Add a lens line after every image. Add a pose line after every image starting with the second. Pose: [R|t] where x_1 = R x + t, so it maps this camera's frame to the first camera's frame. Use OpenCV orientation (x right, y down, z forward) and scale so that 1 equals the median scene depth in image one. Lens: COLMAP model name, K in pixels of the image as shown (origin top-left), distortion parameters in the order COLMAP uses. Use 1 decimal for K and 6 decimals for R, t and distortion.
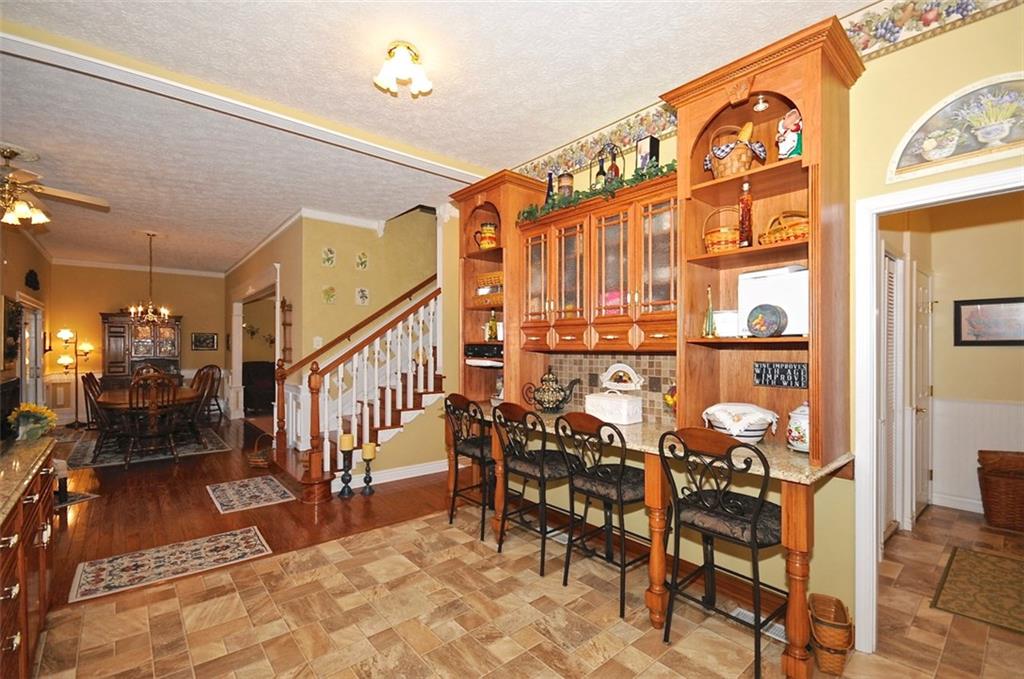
lens RADIAL K [[449.0, 0, 517.3], [0, 449.0, 346.0], [0, 0, 1]] dist [-0.013921, -0.002329]
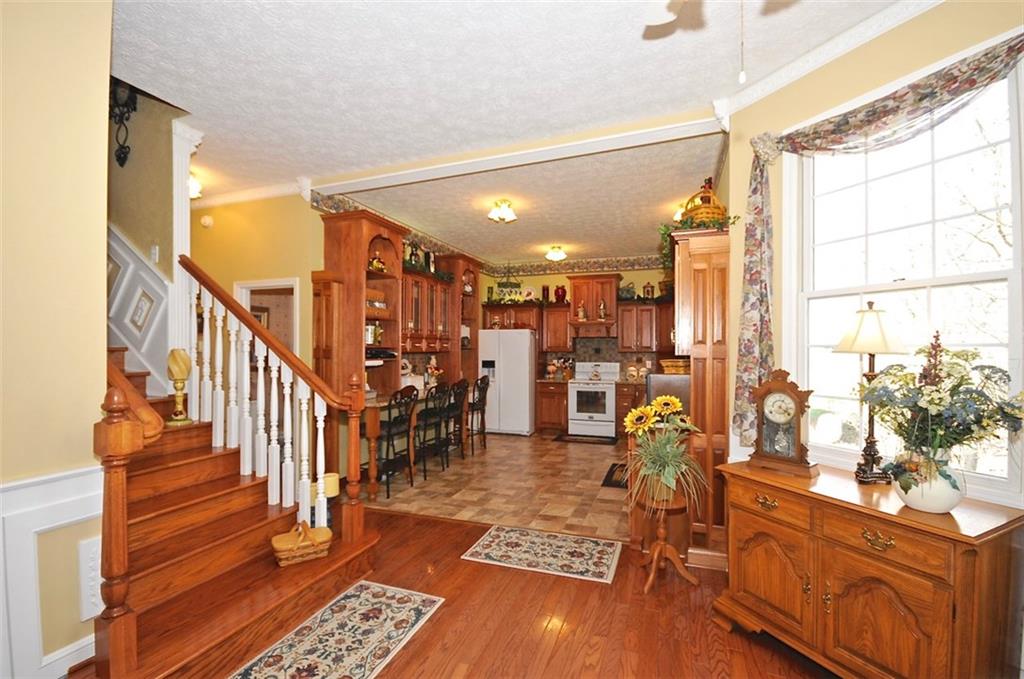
lens RADIAL K [[449.0, 0, 510.9], [0, 449.0, 347.3], [0, 0, 1]] dist [-0.013921, -0.002329]
pose [[-0.490281, 0.007618, 0.871531, -1.761584], [-0.009583, 0.999854, -0.014131, 0.004438], [-0.871511, -0.015280, -0.490137, 1.690924]]
